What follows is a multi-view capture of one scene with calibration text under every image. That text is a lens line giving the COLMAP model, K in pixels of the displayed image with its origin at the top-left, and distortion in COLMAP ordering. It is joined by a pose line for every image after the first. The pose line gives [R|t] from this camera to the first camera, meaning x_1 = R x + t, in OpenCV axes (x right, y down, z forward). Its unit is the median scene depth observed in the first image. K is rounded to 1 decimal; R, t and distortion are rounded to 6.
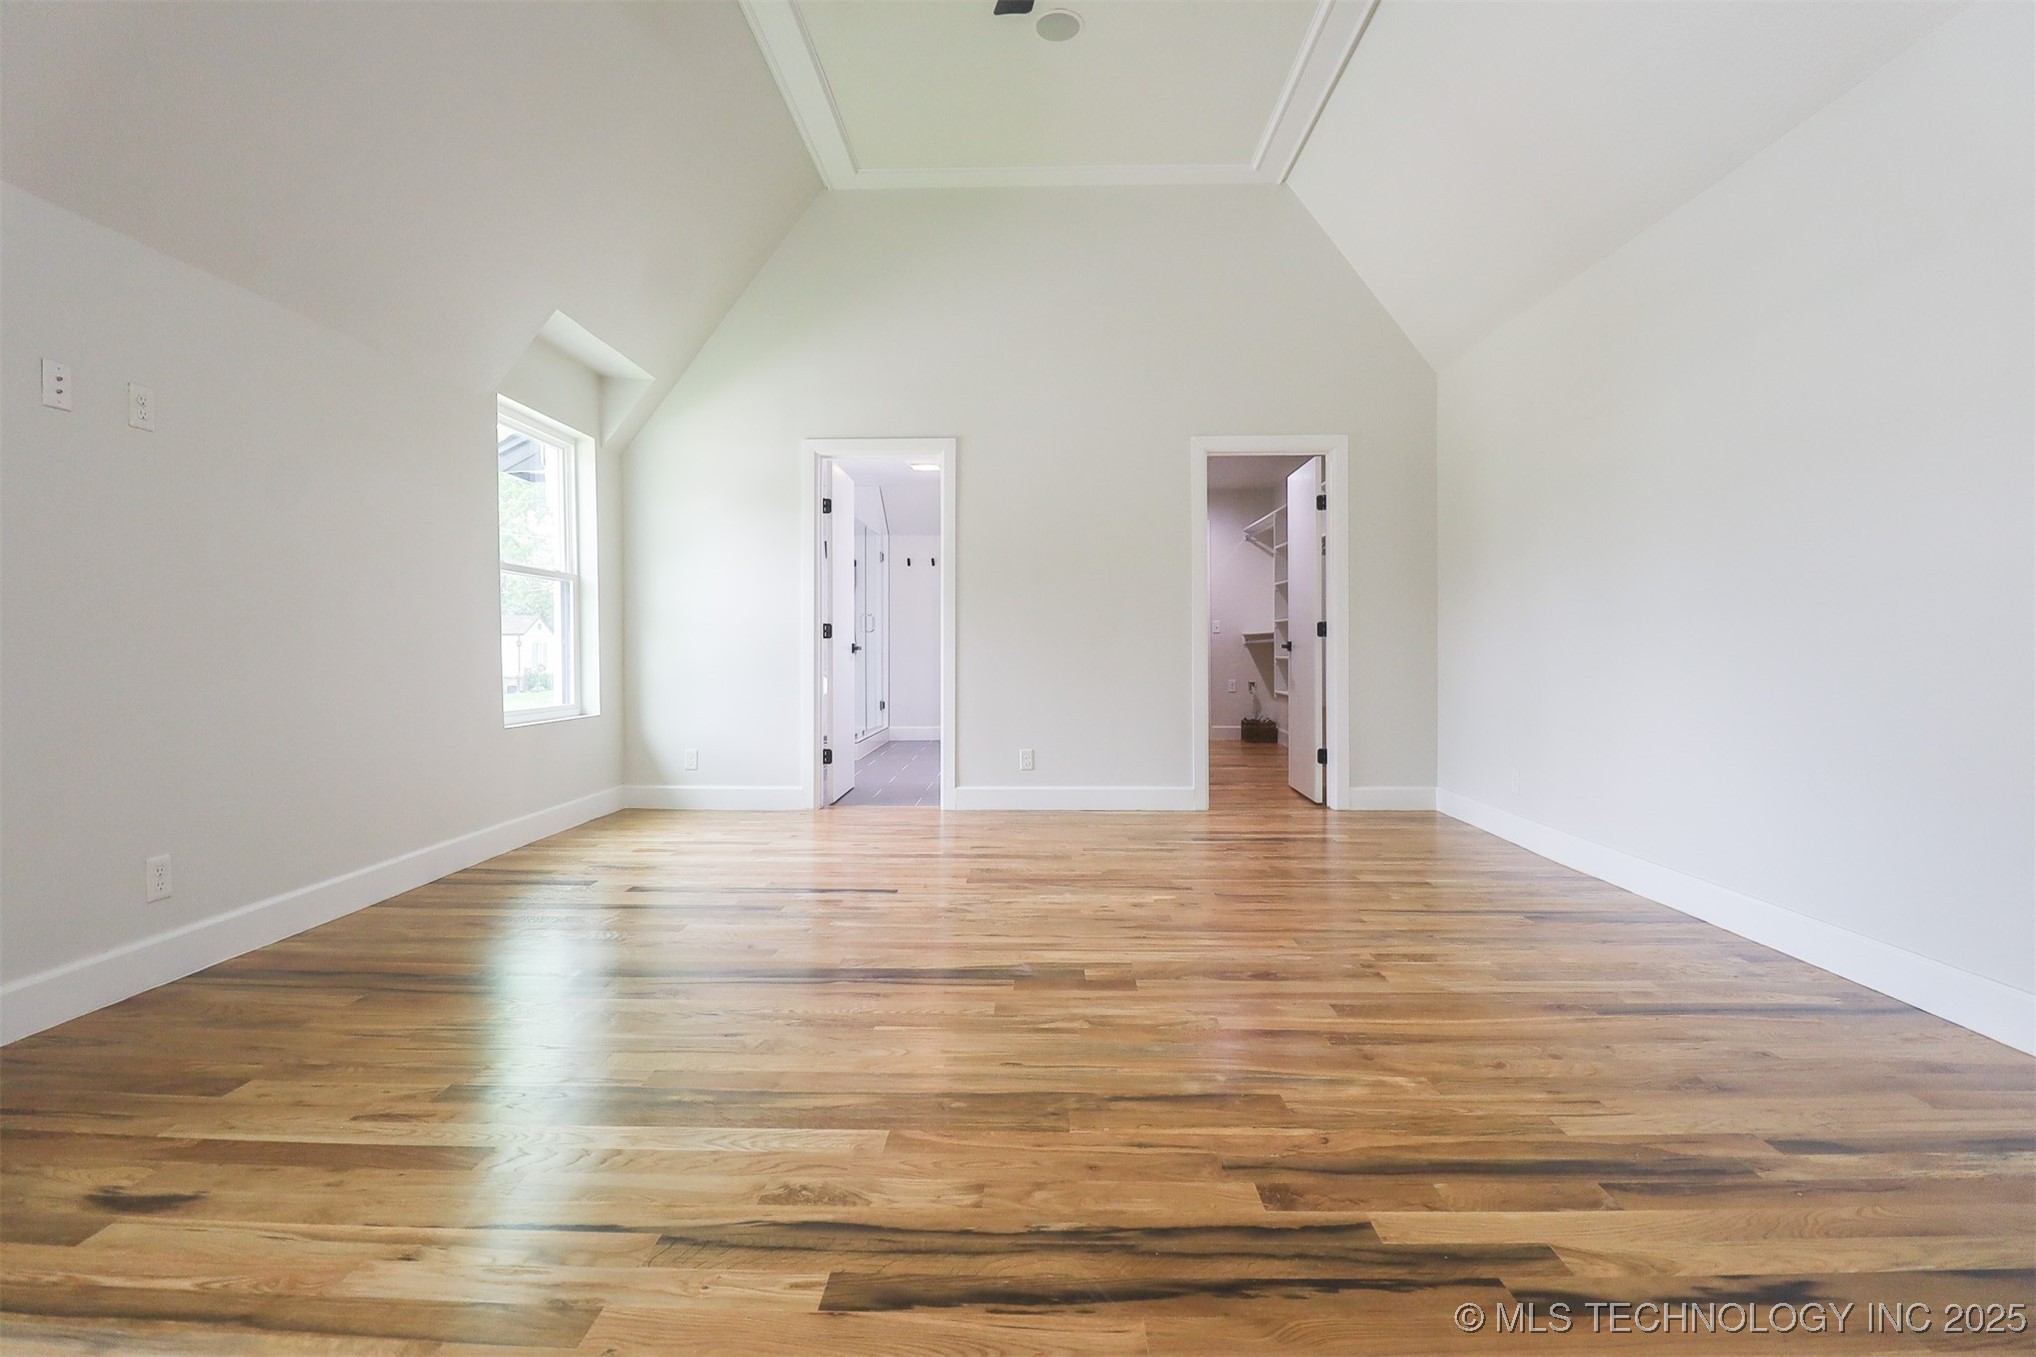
lens RADIAL K [[938.7, 0, 1015.3], [0, 938.7, 652.4], [0, 0, 1]] dist [-0.010930, -0.000455]
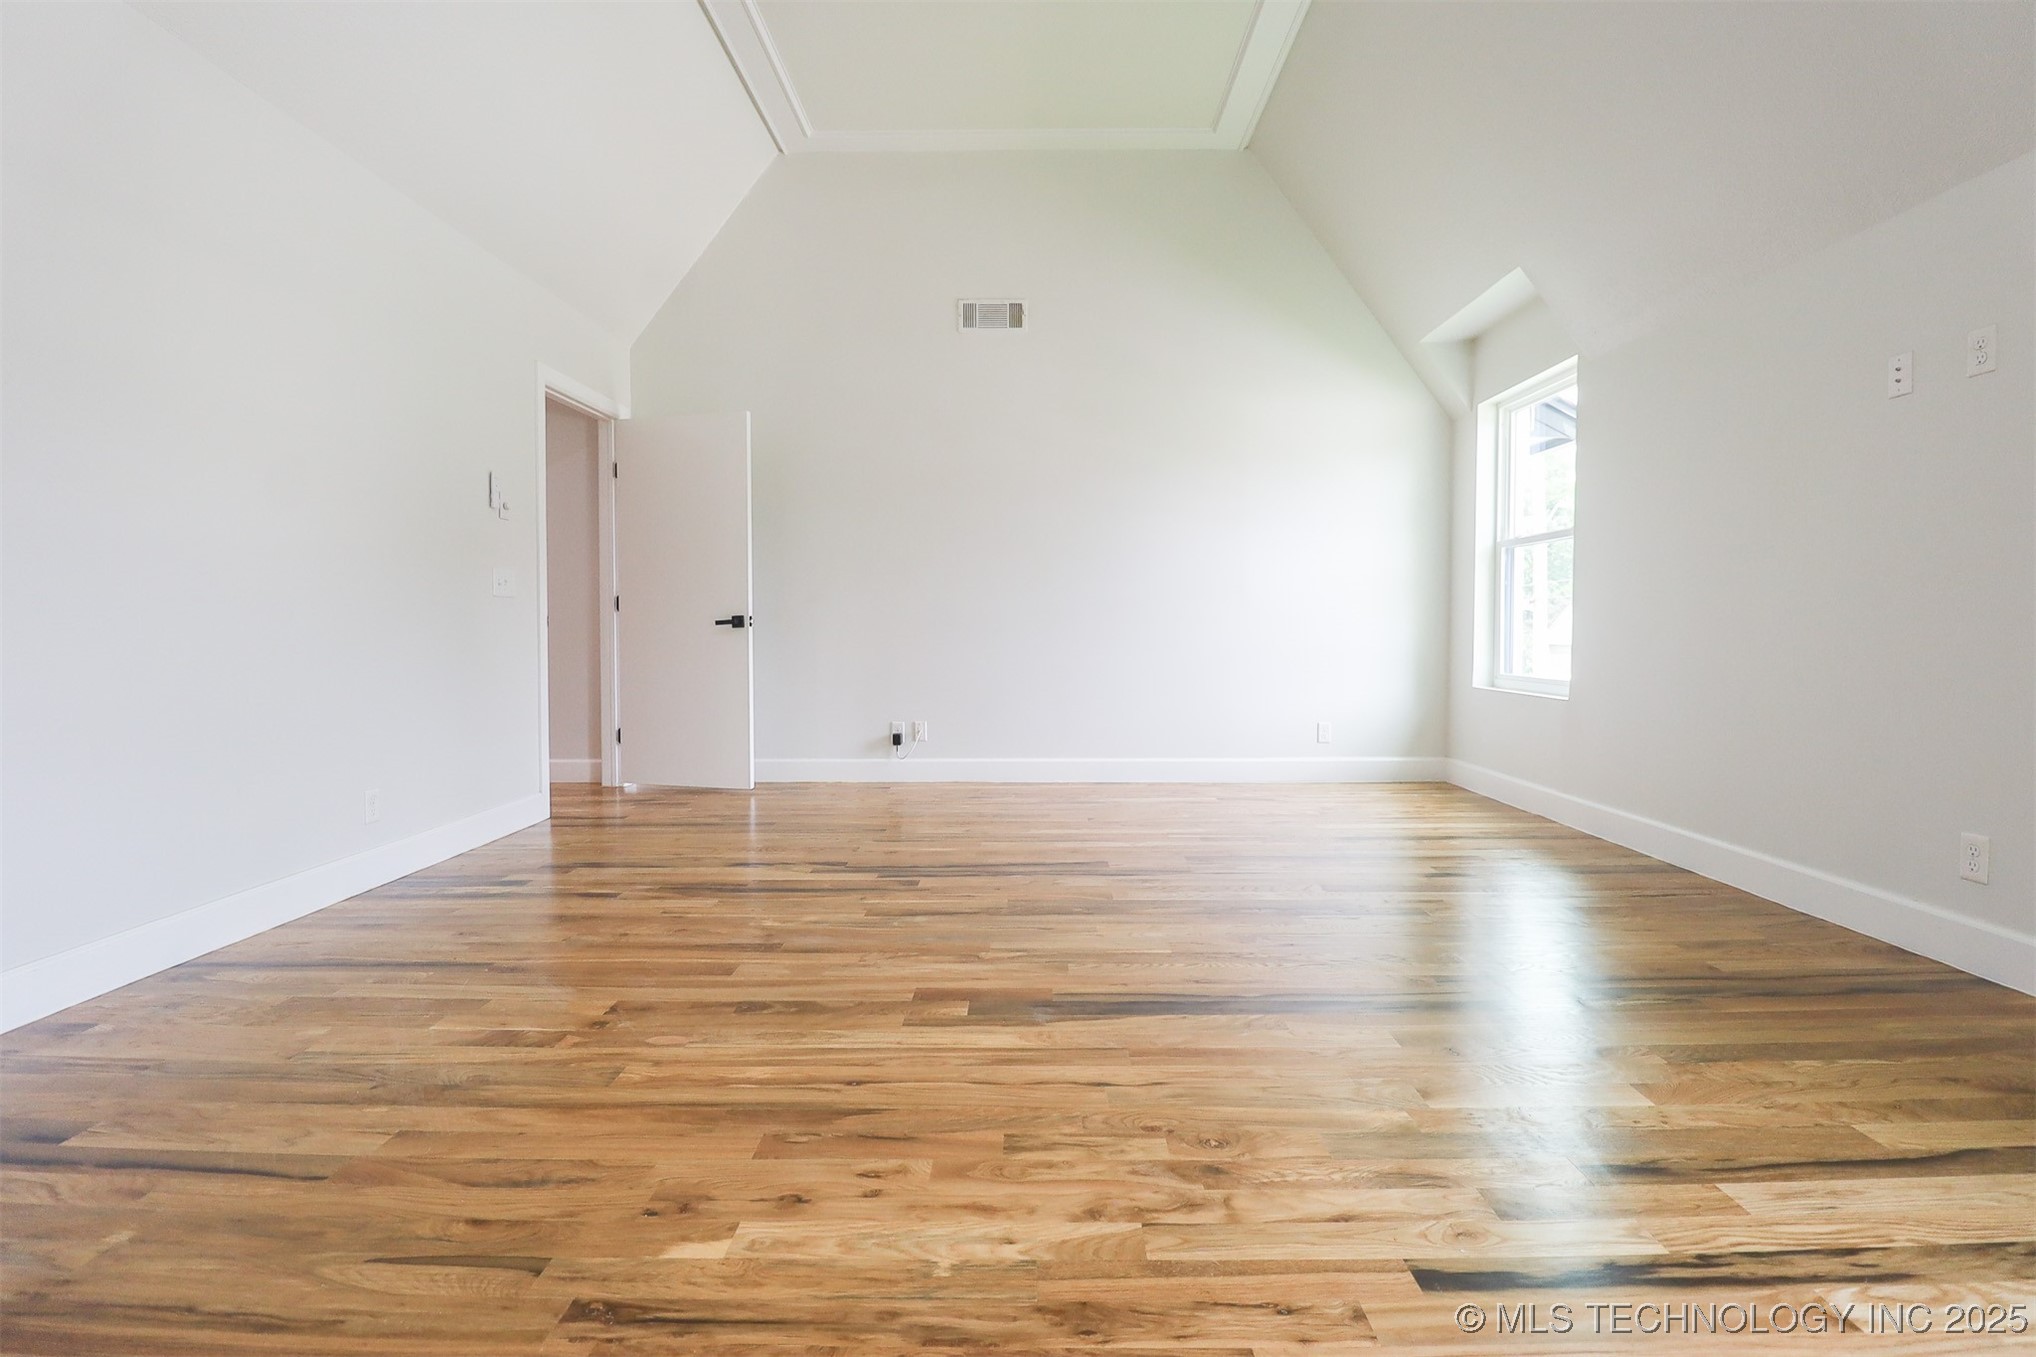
lens RADIAL K [[938.7, 0, 1015.3], [0, 938.7, 652.4], [0, 0, 1]] dist [-0.010930, -0.000455]
pose [[-0.999947, 0.004456, -0.009315, 0.041623], [0.004183, 0.999569, 0.029050, 0.008040], [0.009440, 0.029009, -0.999535, 1.925867]]
